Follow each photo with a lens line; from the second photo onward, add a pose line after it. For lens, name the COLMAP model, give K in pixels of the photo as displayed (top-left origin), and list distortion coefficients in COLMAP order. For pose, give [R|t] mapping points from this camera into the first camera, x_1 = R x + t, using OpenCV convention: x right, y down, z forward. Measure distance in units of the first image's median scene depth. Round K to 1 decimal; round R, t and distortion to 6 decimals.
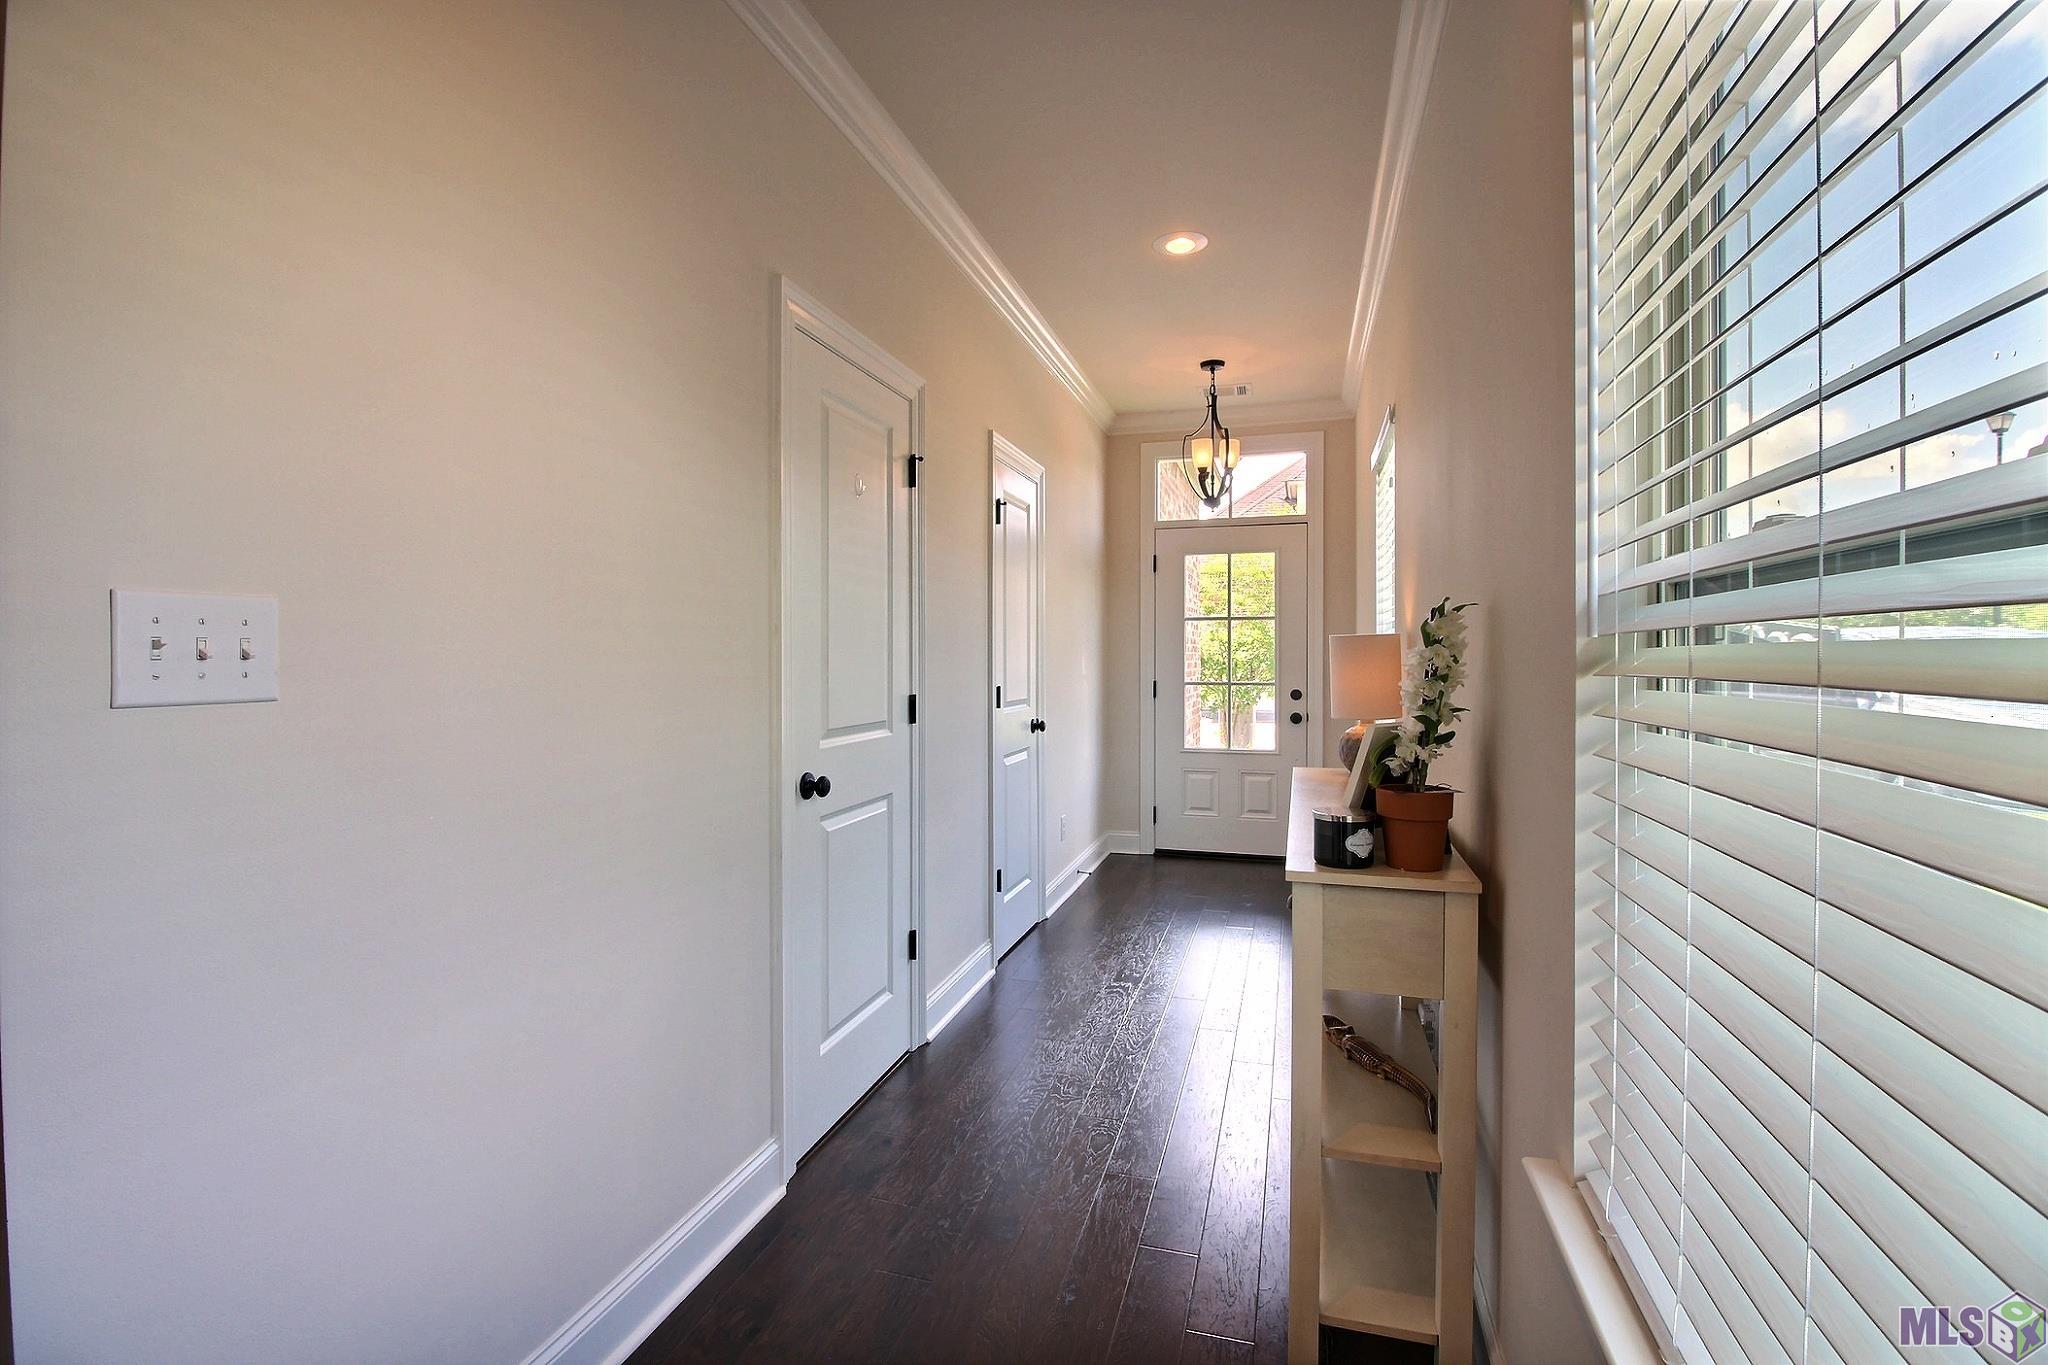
lens RADIAL K [[942.8, 0, 1024.5], [0, 942.8, 661.3], [0, 0, 1]] dist [0.003502, -0.014961]
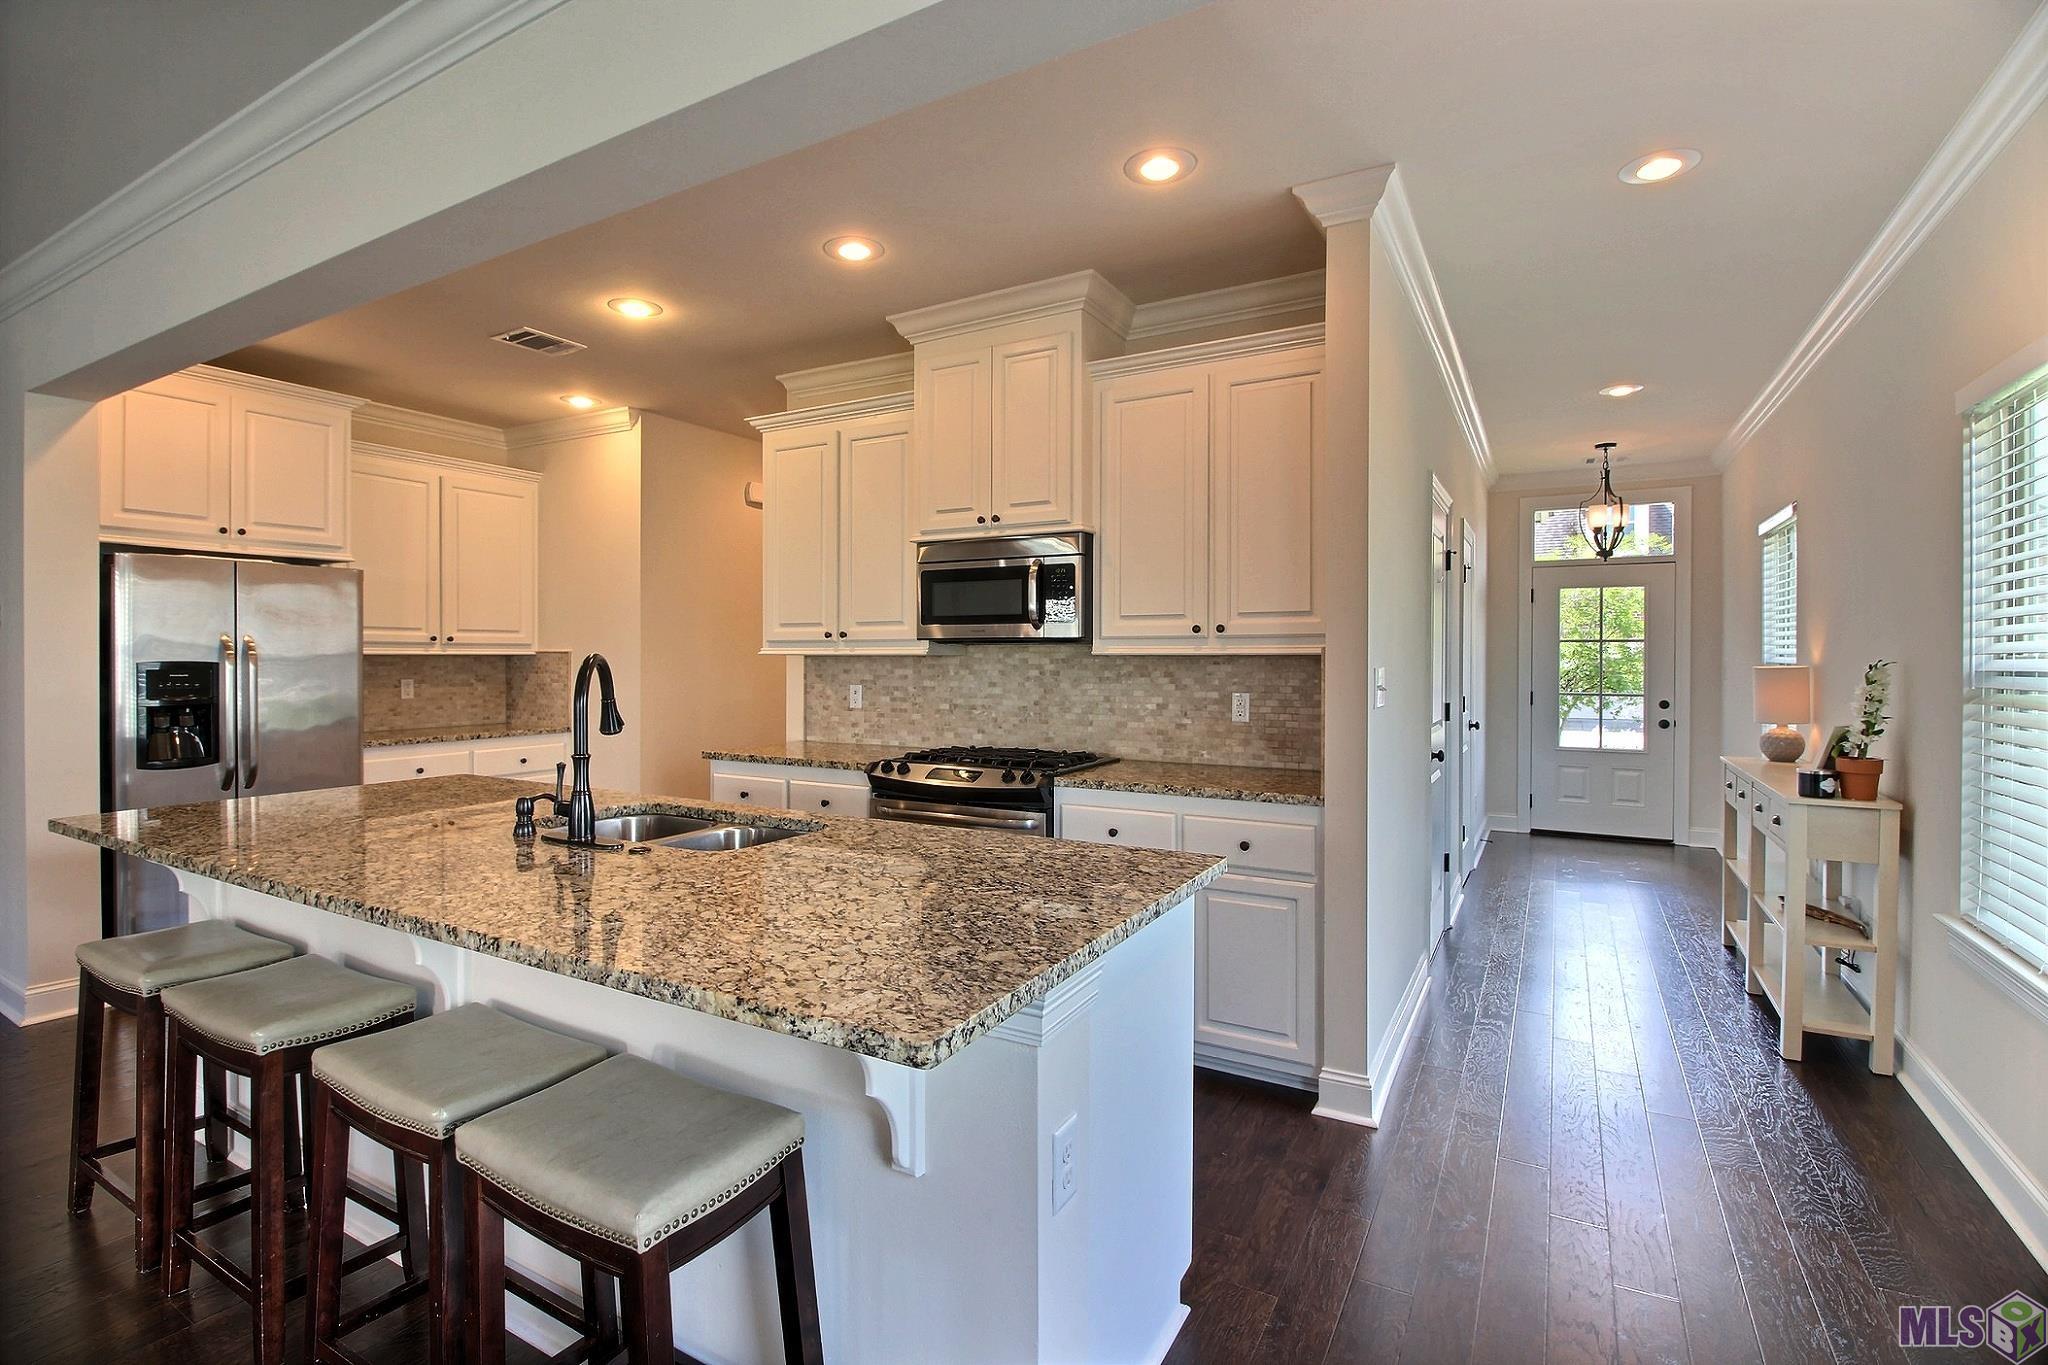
lens RADIAL K [[942.8, 0, 1024.5], [0, 942.8, 661.3], [0, 0, 1]] dist [0.003502, -0.014961]
pose [[0.973350, 0.005623, -0.229256, -0.445749], [-0.005673, 0.999984, 0.000444, -0.029932], [0.229255, 0.000868, 0.973366, -0.690610]]
